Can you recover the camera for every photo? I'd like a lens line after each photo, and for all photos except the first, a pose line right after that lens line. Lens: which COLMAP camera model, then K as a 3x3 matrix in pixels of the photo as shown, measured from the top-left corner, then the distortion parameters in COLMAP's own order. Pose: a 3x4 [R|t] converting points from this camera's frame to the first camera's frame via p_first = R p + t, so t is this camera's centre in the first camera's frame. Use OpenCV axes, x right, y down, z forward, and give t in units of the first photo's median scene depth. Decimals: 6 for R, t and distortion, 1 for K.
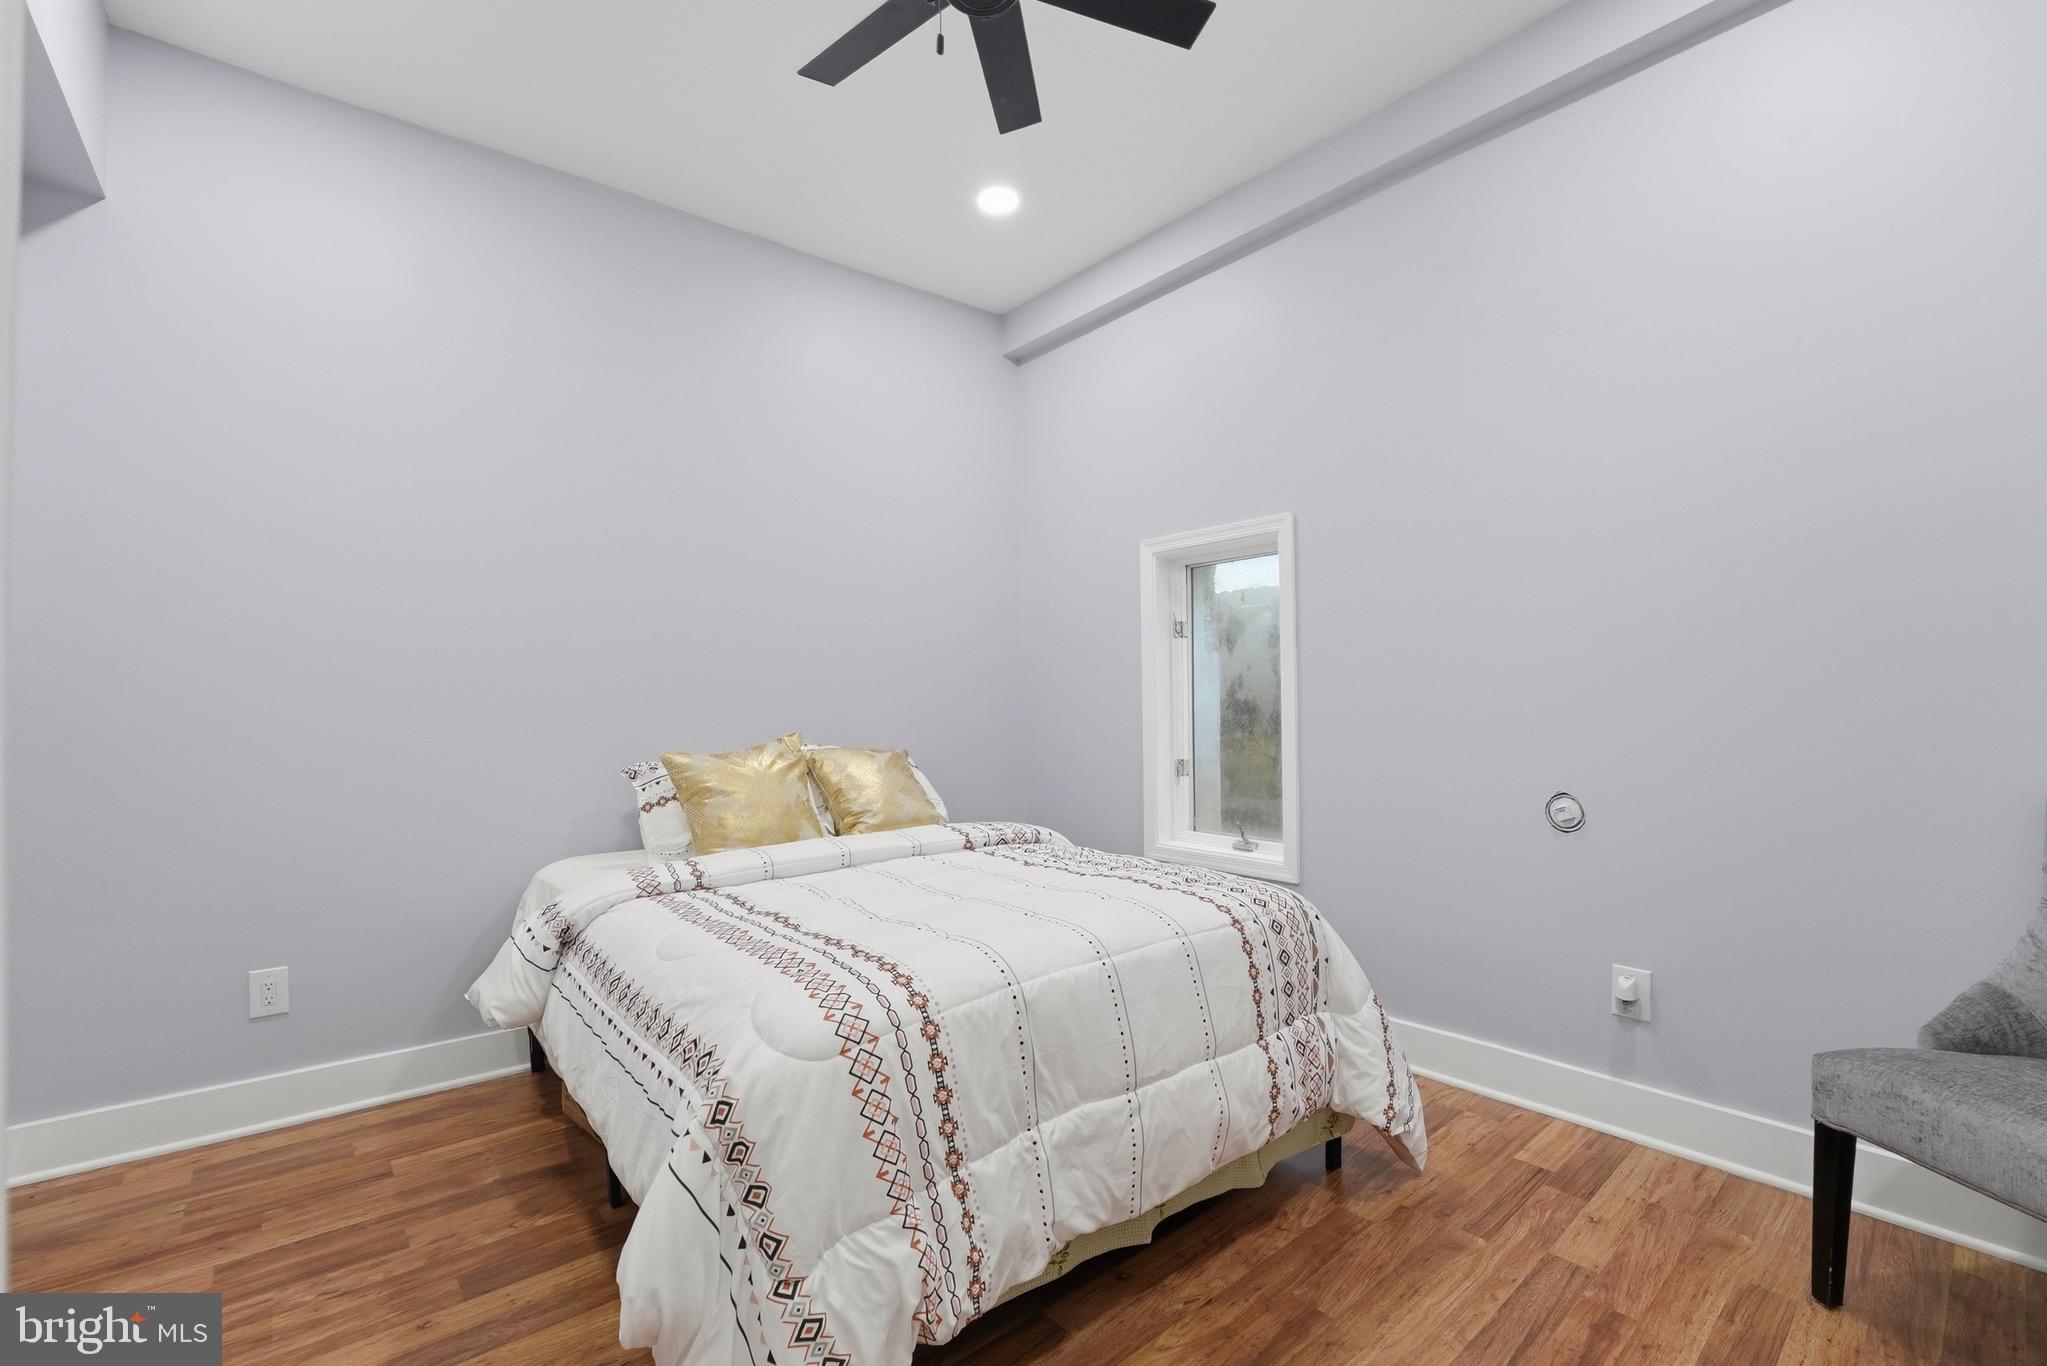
lens RADIAL K [[852.6, 0, 1021.9], [0, 852.6, 707.1], [0, 0, 1]] dist [-0.004170, -0.000098]
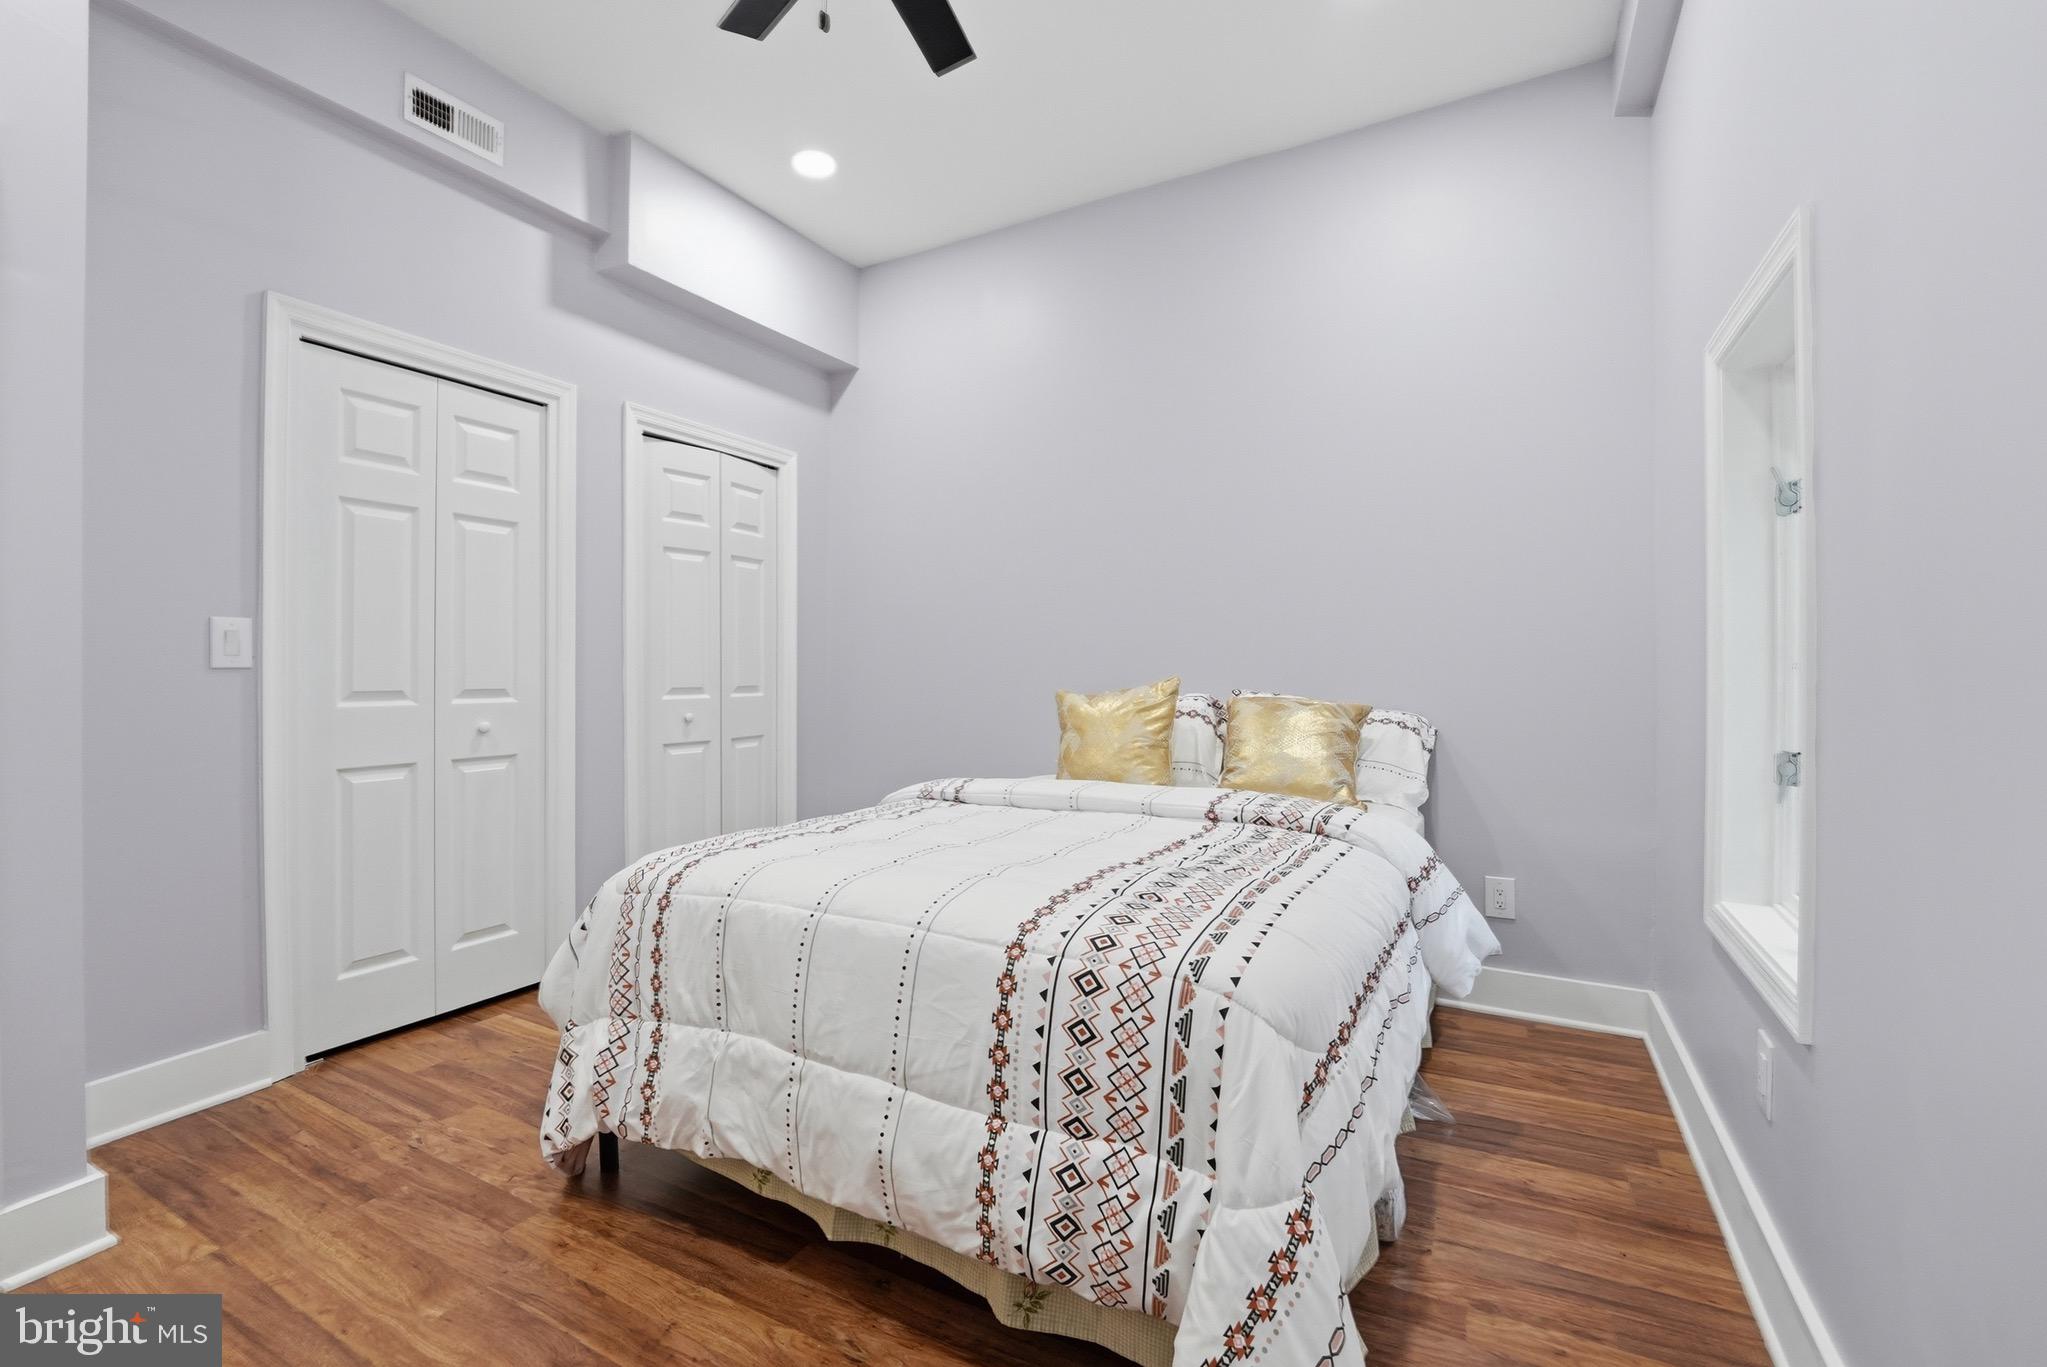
lens RADIAL K [[840.5, 0, 1018.4], [0, 840.5, 675.8], [0, 0, 1]] dist [-0.001919, 0.000327]
pose [[0.384074, 0.020835, -0.923067, 0.985365], [-0.003014, 0.999768, 0.021313, 0.011733], [0.923297, -0.005404, 0.384048, 0.804825]]
